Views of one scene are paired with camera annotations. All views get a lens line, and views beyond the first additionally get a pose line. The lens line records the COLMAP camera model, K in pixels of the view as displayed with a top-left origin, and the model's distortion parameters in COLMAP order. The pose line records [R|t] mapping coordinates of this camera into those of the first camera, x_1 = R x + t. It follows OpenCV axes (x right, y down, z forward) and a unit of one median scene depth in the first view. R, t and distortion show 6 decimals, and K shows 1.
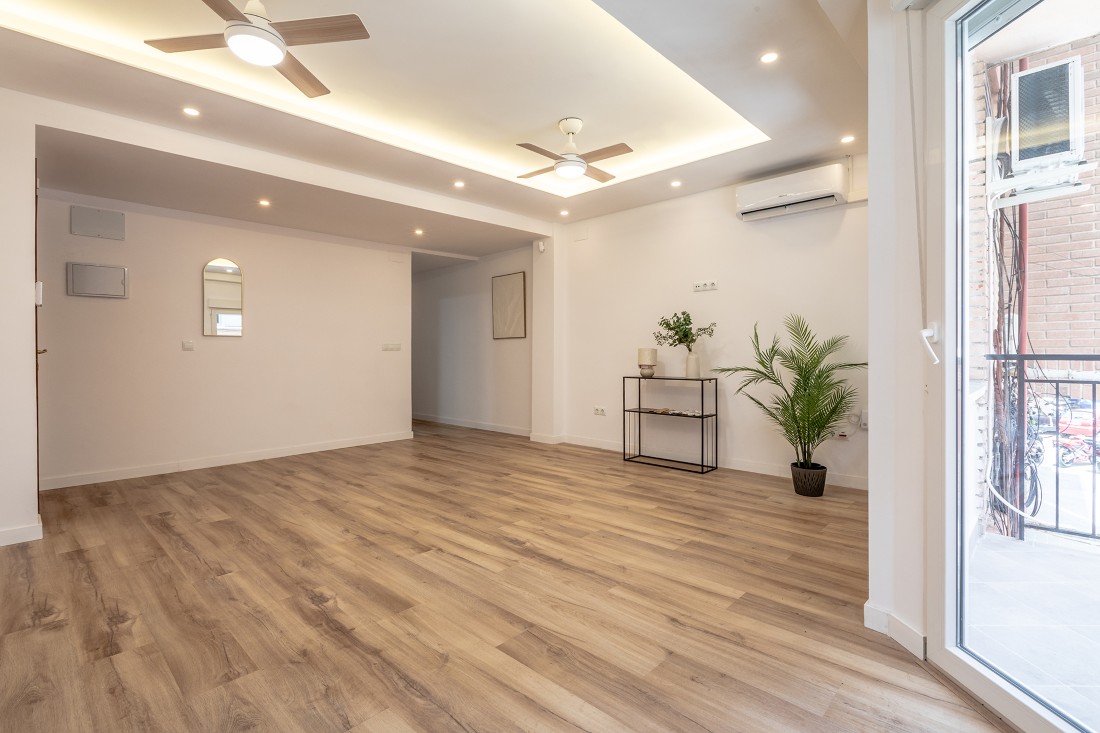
lens RADIAL K [[512.6, 0, 585.7], [0, 512.6, 357.9], [0, 0, 1]] dist [0.004431, -0.002066]
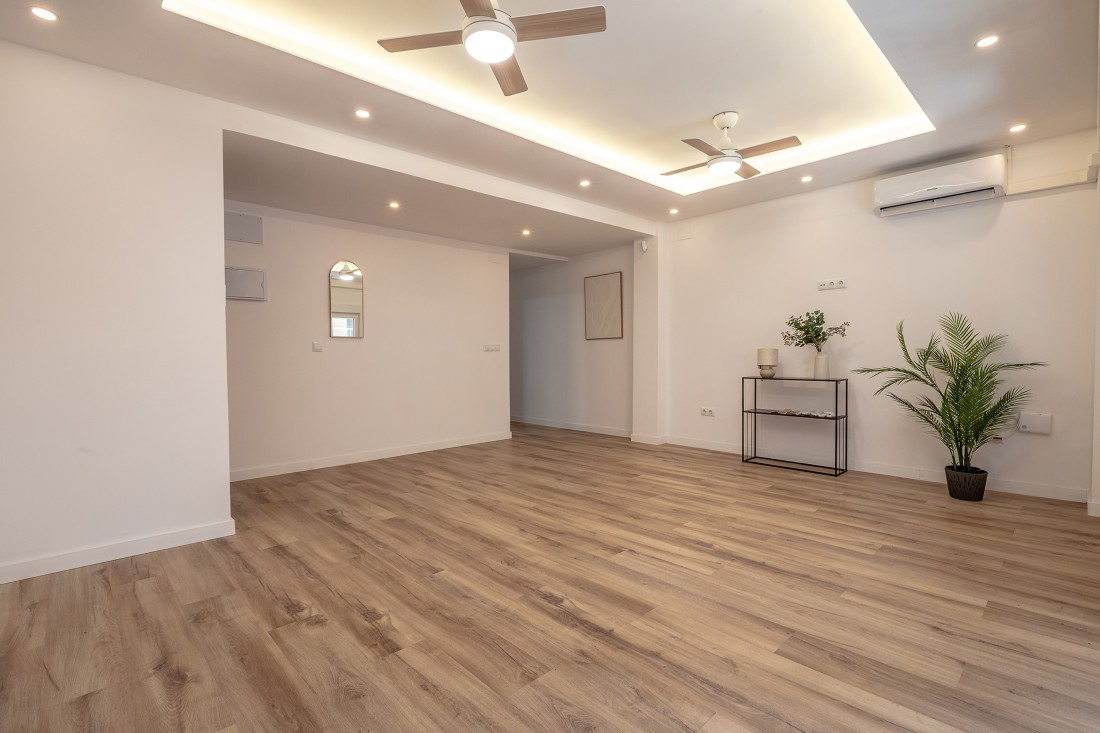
lens RADIAL K [[512.6, 0, 588.3], [0, 512.6, 366.4], [0, 0, 1]] dist [0.004431, -0.002066]
pose [[0.999035, -0.001030, -0.043907, -0.291477], [0.001684, 0.999888, 0.014858, 0.001300], [0.043887, -0.014918, 0.998925, 0.008022]]
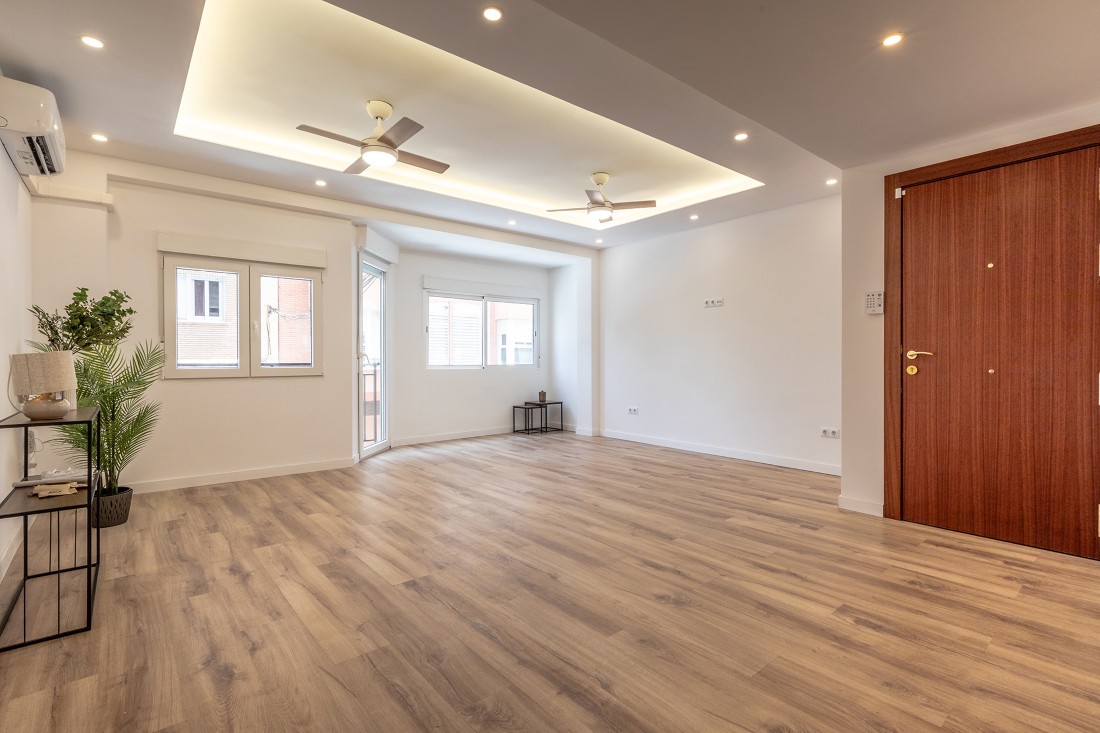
lens RADIAL K [[512.6, 0, 572.0], [0, 512.6, 369.1], [0, 0, 1]] dist [0.004431, -0.002066]
pose [[-0.990728, 0.005033, 0.135769, -0.572458], [0.008849, 0.999582, 0.027512, -0.015649], [-0.135574, 0.028458, -0.990358, 2.180055]]
